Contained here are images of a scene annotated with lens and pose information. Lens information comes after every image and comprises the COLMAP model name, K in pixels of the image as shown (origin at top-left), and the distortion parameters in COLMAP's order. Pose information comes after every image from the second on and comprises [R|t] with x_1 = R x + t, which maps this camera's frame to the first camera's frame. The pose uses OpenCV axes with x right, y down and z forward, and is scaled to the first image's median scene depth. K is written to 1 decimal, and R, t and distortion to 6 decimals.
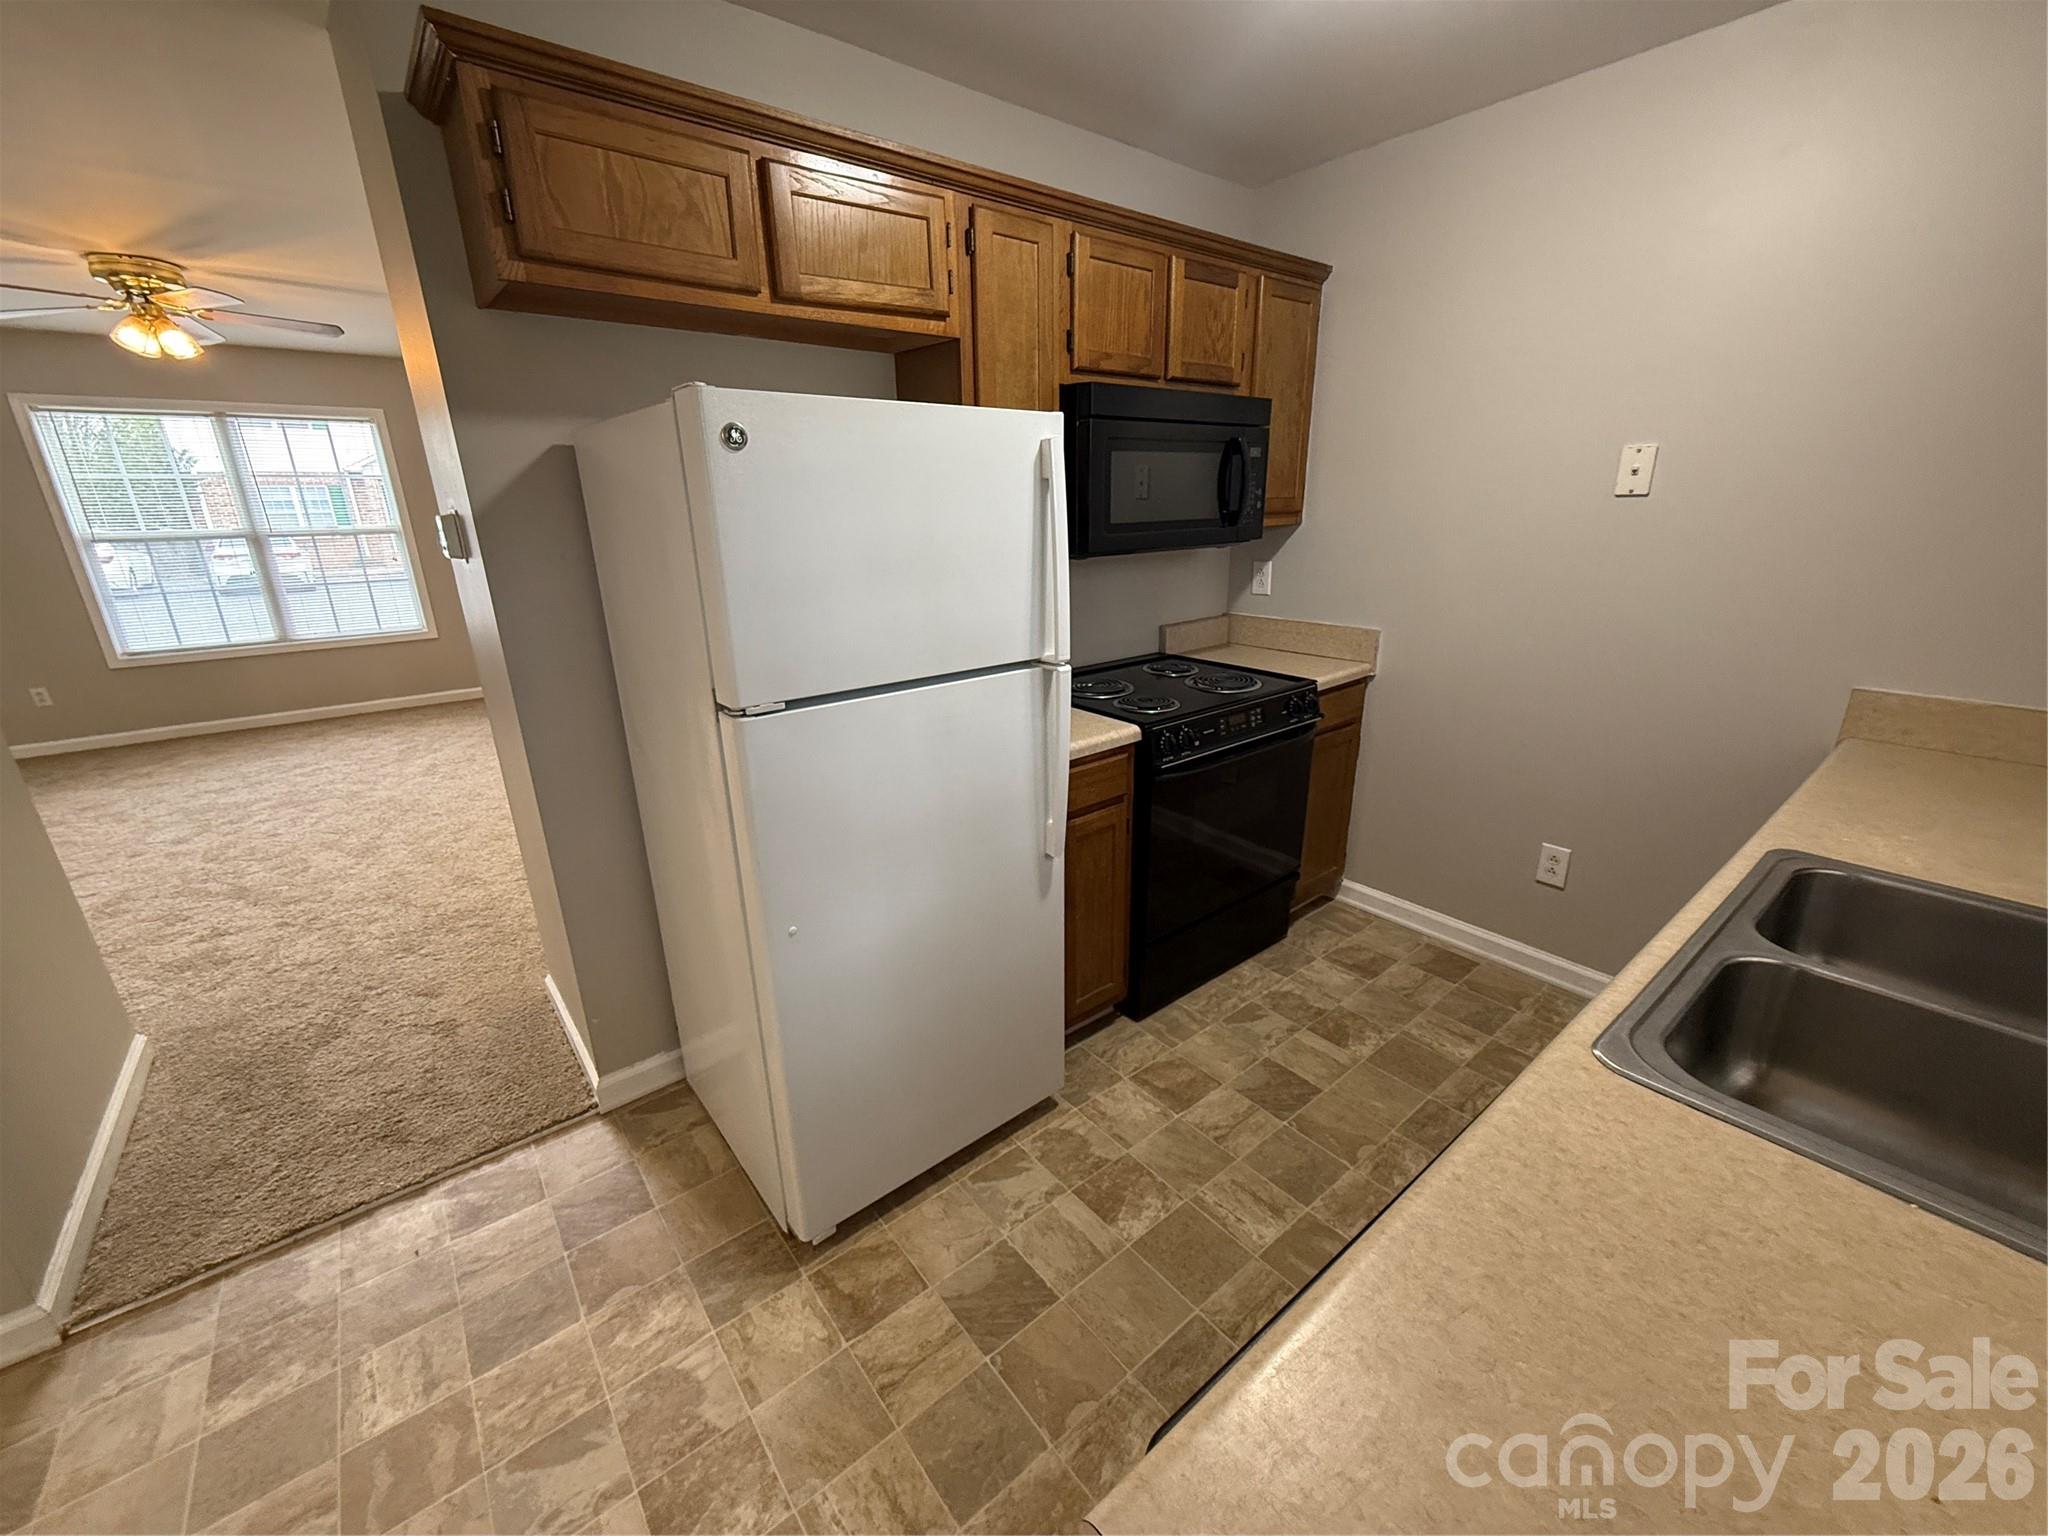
lens RADIAL K [[814.4, 0, 1027.0], [0, 814.4, 771.3], [0, 0, 1]] dist [0.001075, -0.000008]
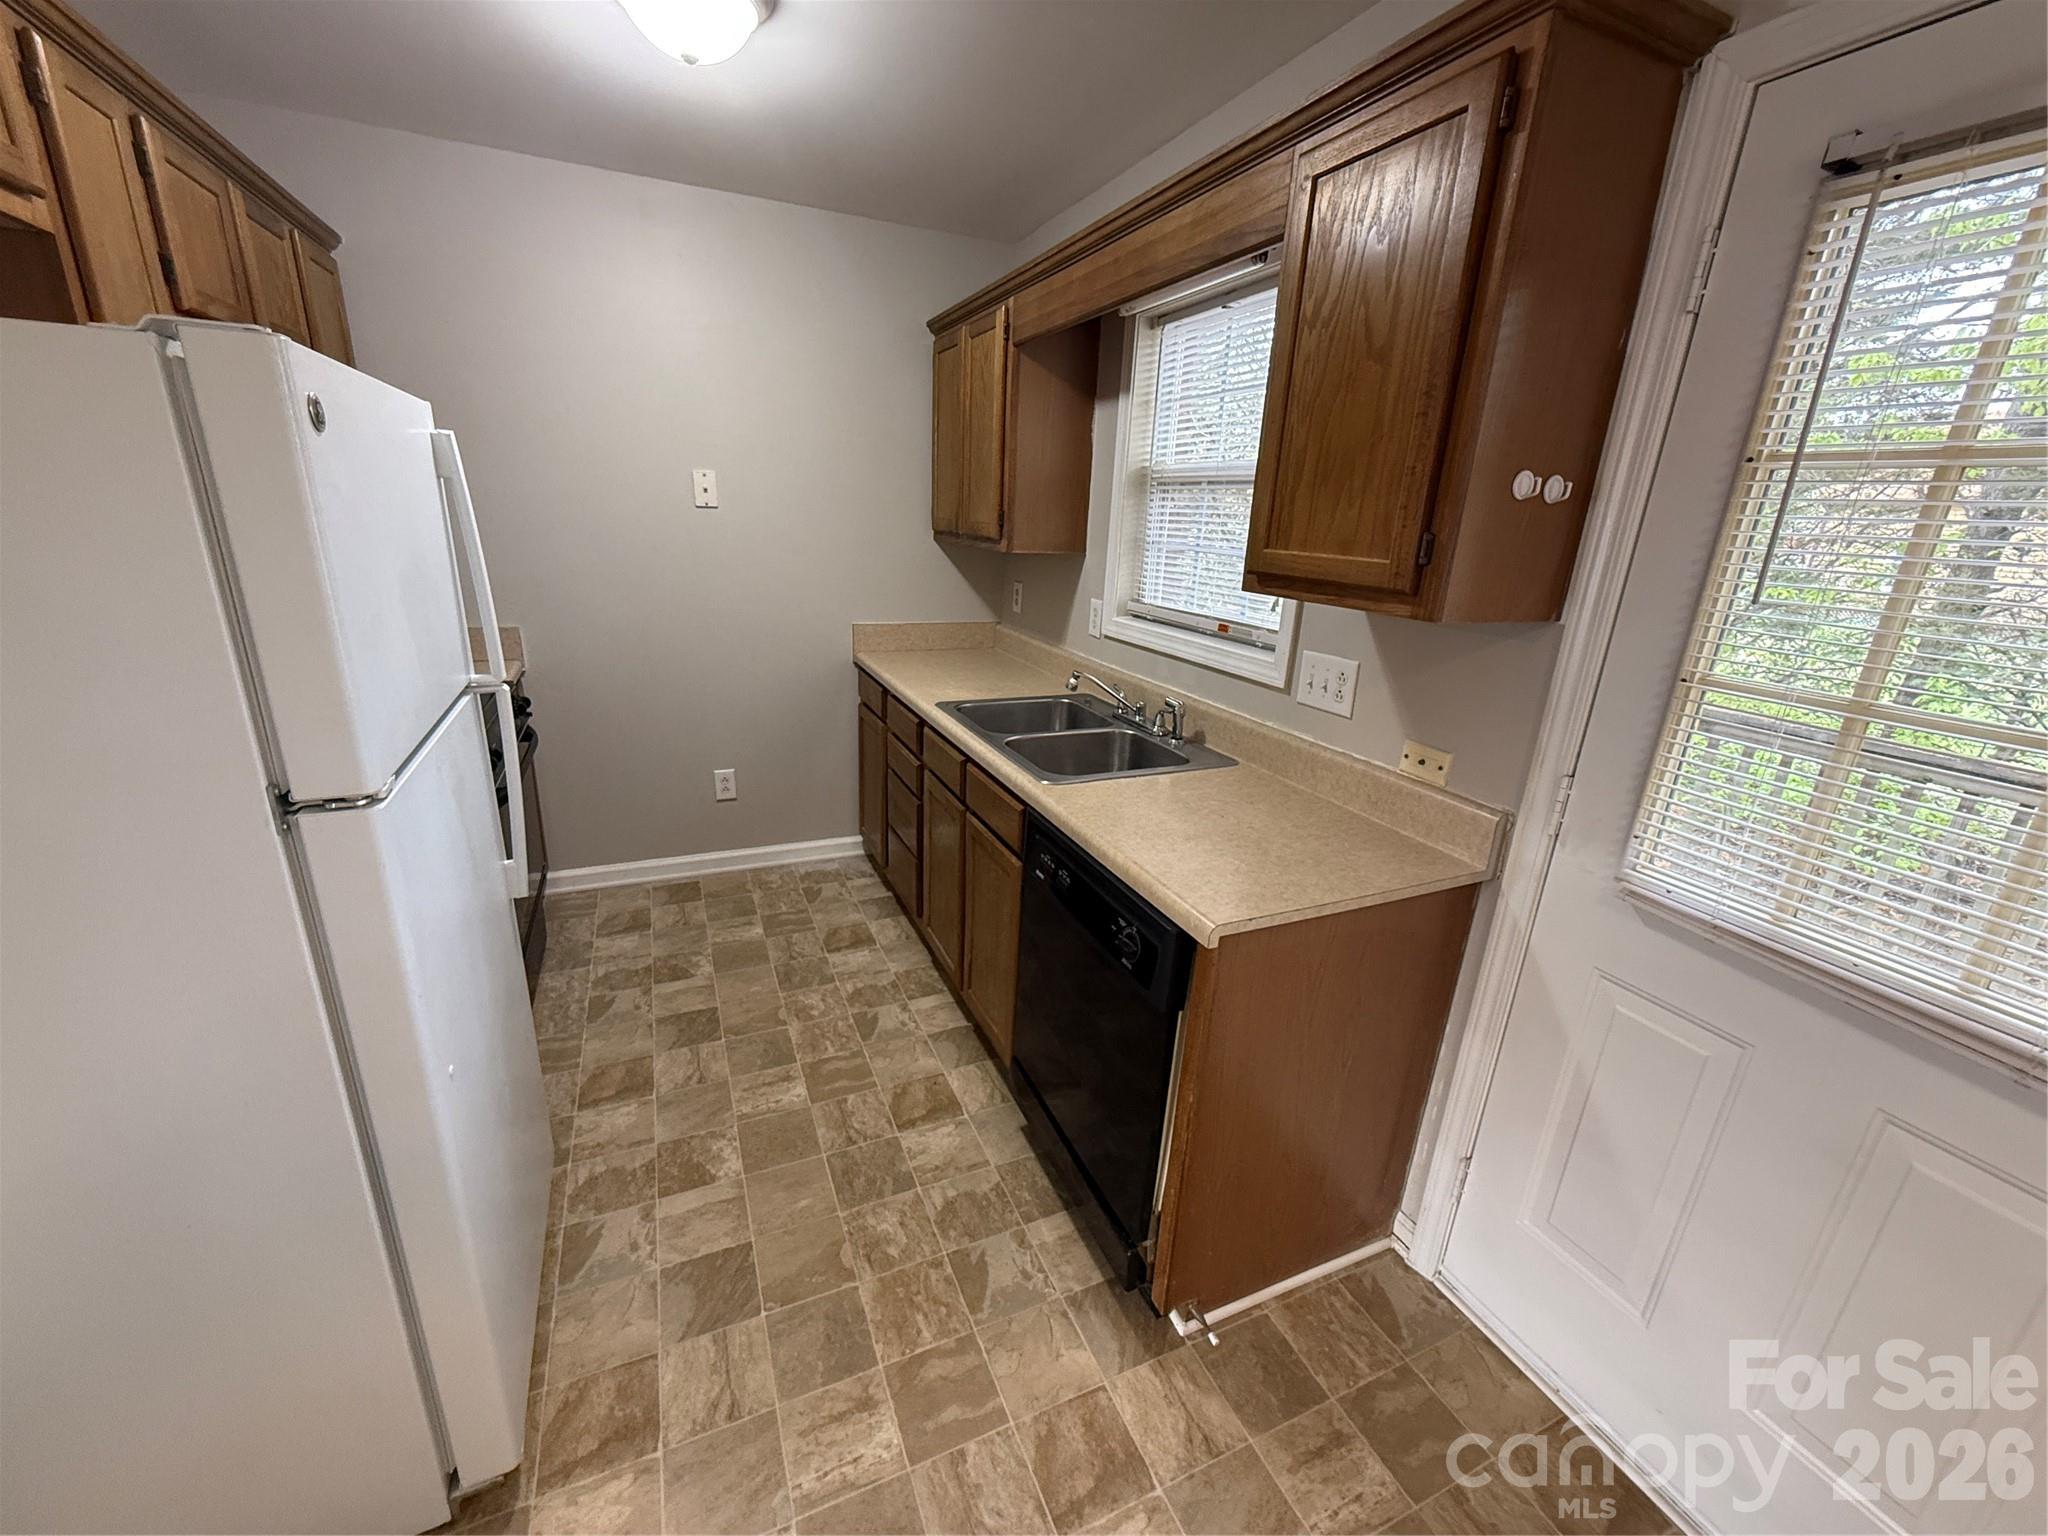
lens RADIAL K [[814.4, 0, 1027.0], [0, 814.4, 771.3], [0, 0, 1]] dist [0.001075, -0.000008]
pose [[0.257828, -0.272770, 0.926888, -0.590316], [0.263175, 0.942875, 0.204269, -0.060686], [-0.929658, 0.191267, 0.314886, 0.160141]]
